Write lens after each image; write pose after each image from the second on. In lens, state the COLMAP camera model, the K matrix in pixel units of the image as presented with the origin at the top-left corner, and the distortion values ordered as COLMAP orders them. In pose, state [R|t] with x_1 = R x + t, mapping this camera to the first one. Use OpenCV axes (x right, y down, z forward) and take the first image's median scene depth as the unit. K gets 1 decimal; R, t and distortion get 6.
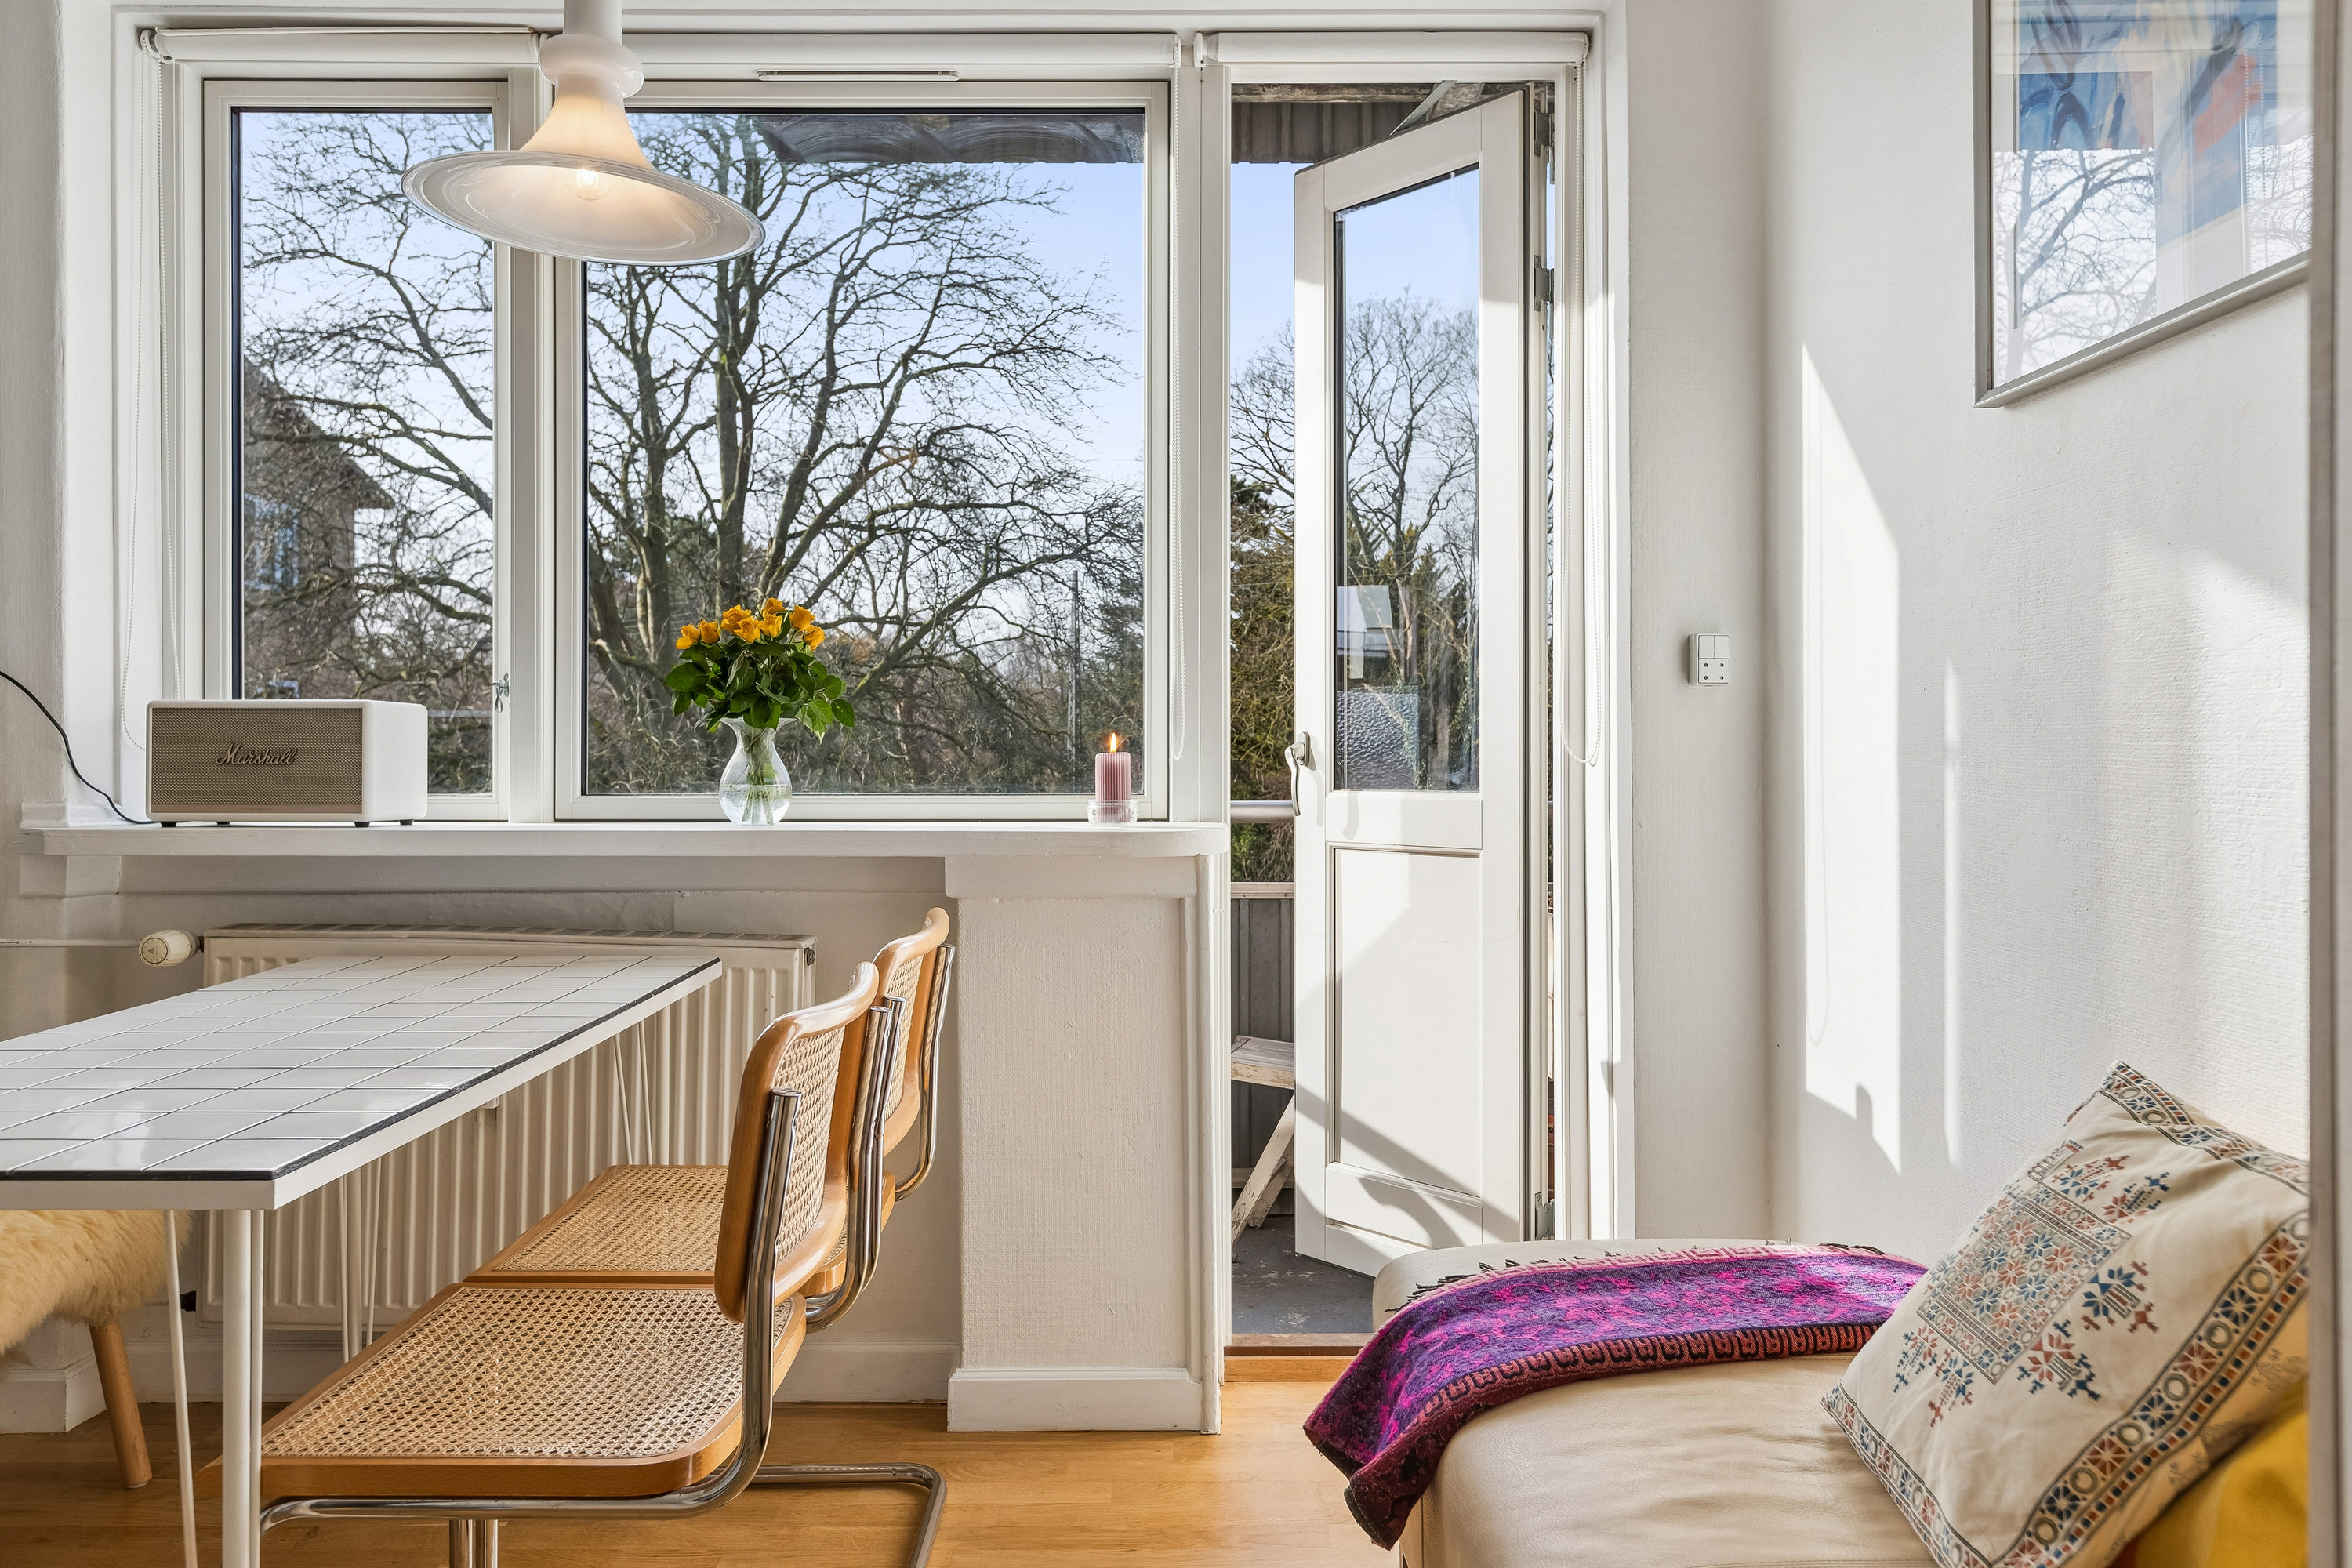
lens RADIAL K [[1612.6, 0, 1166.2], [0, 1612.6, 756.3], [0, 0, 1]] dist [0.007877, -0.000515]
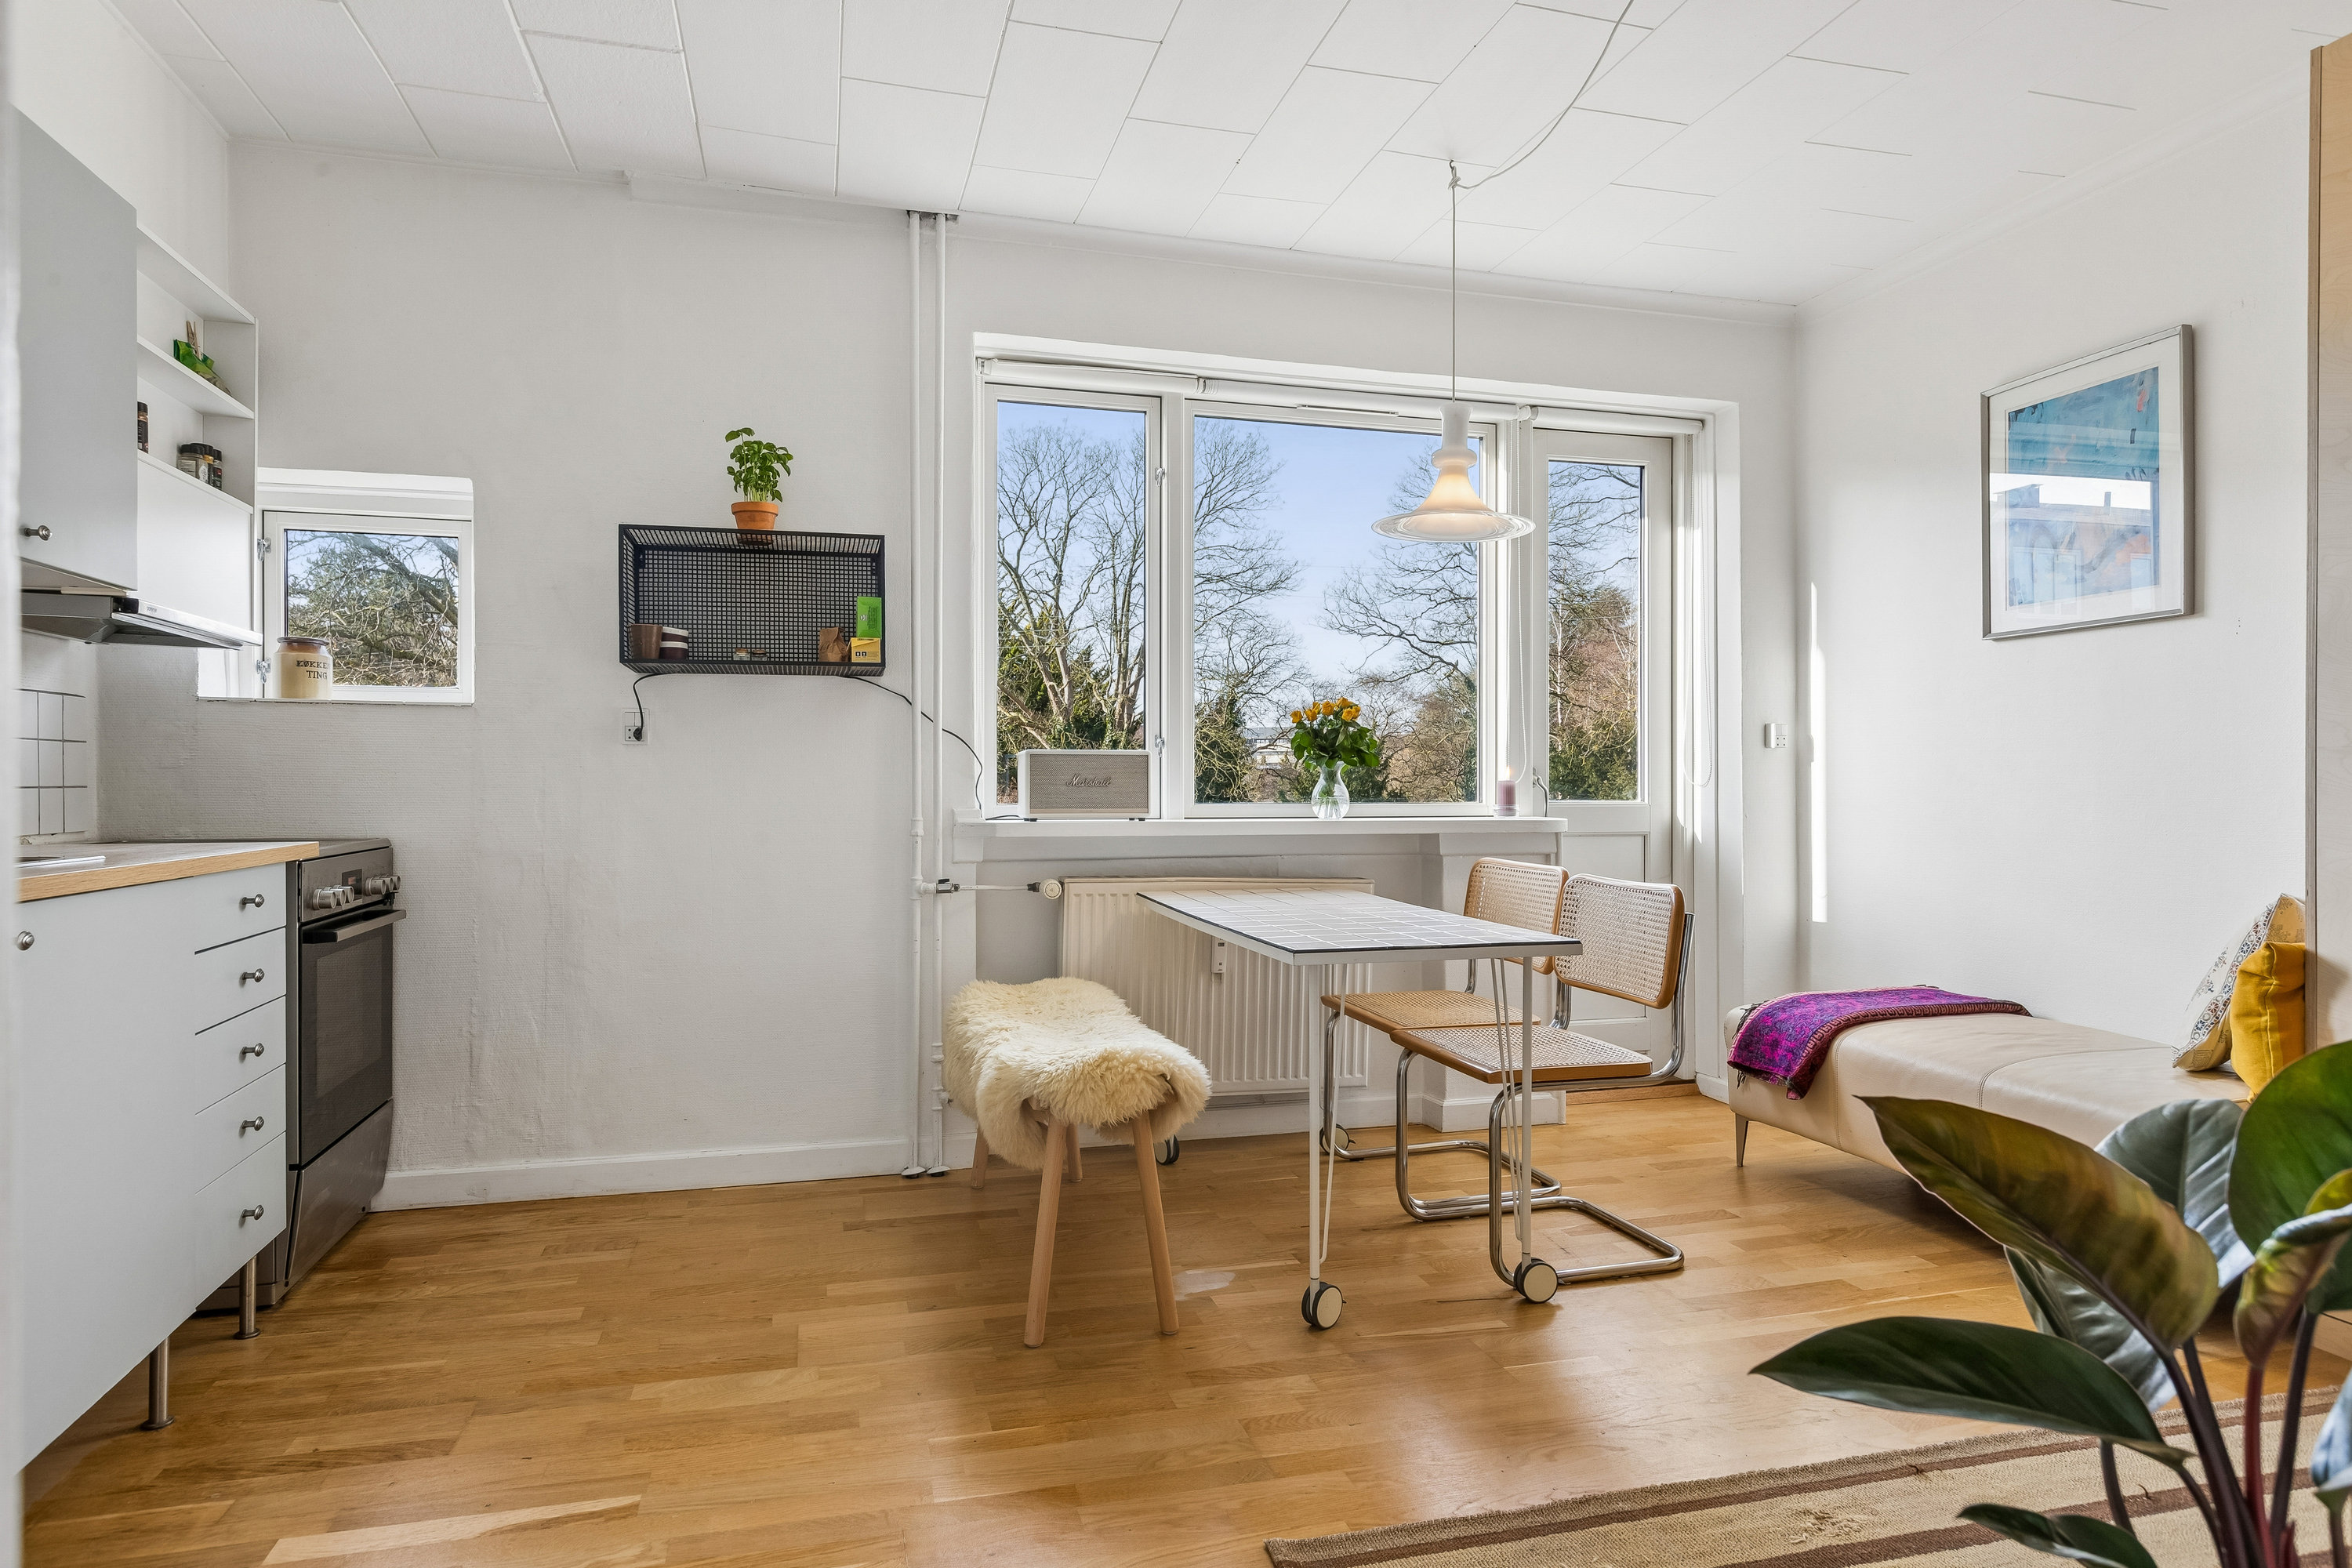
lens RADIAL K [[1292.6, 0, 1175.4], [0, 1292.6, 793.7], [0, 0, 1]] dist [0.002508, -0.002828]
pose [[0.966414, -0.001852, 0.256984, -0.779751], [0.000283, 0.999981, 0.006142, 0.004357], [-0.256990, -0.005863, 0.966396, -0.378337]]
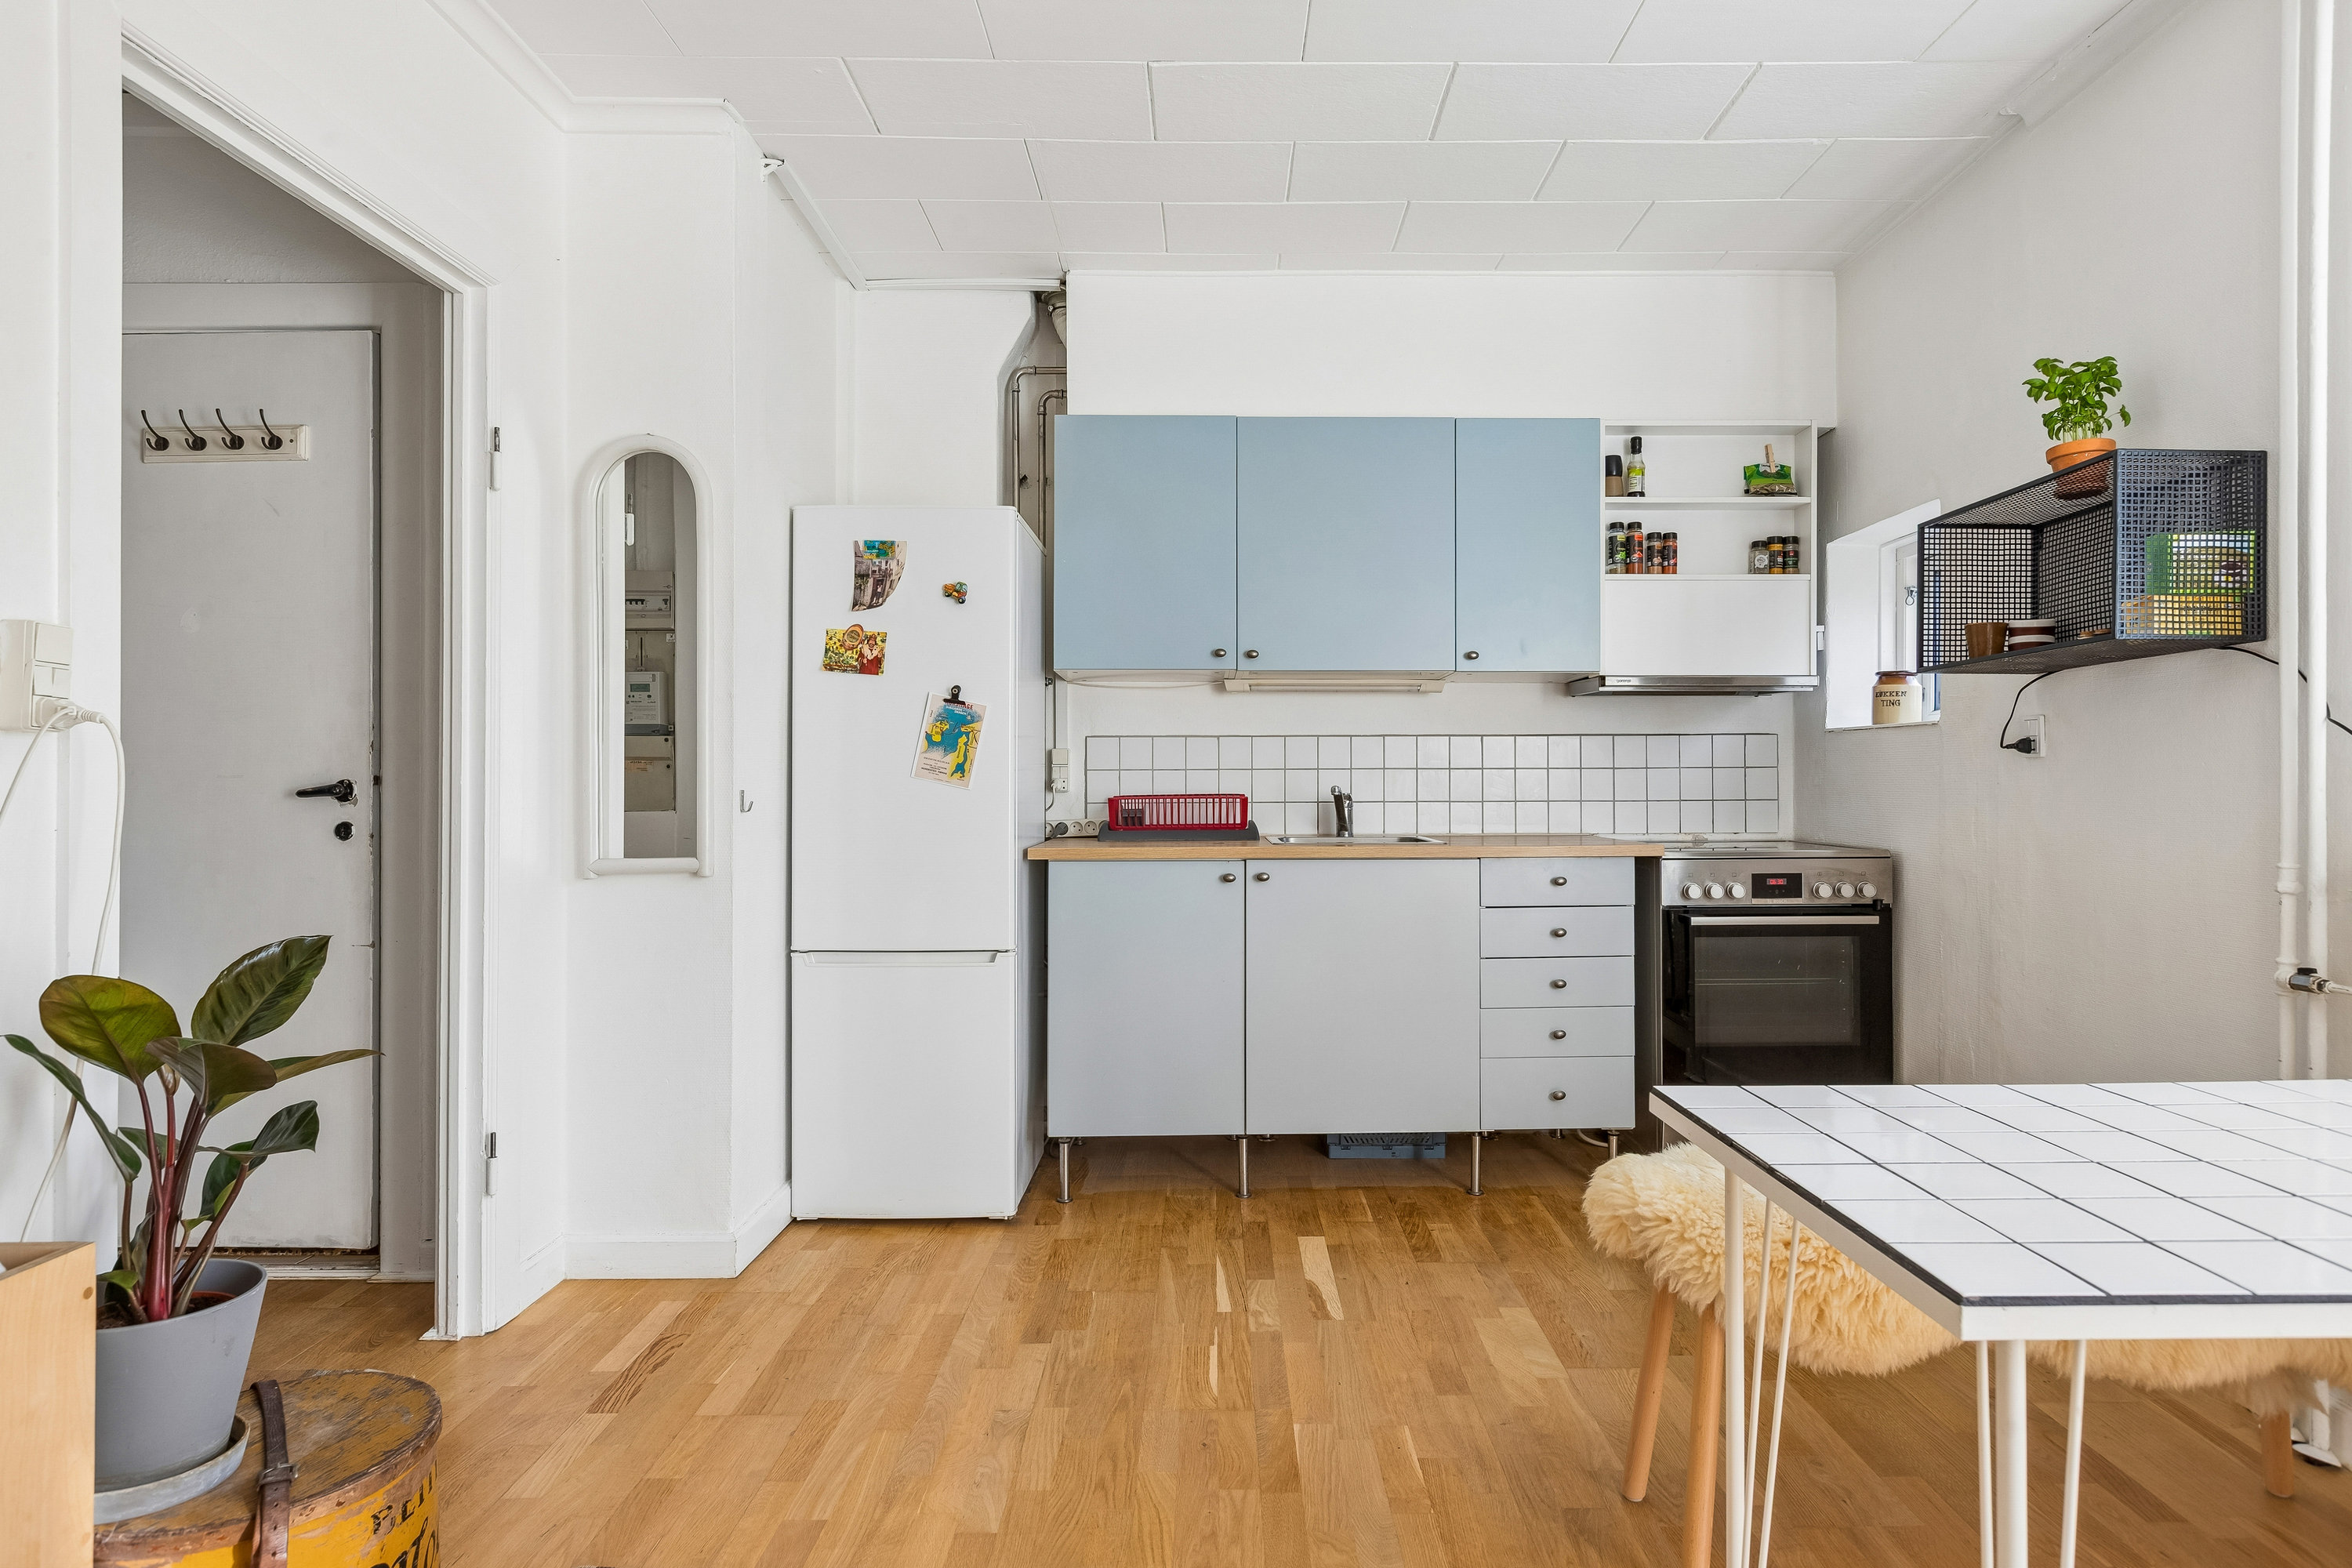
lens RADIAL K [[1278.7, 0, 1237.4], [0, 1278.7, 779.2], [0, 0, 1]] dist [-0.000618, 0.005362]
pose [[0.020135, -0.003409, -0.999791, 0.071074], [0.000241, 0.999994, -0.003404, -0.013583], [0.999797, -0.000172, 0.020136, 0.265106]]
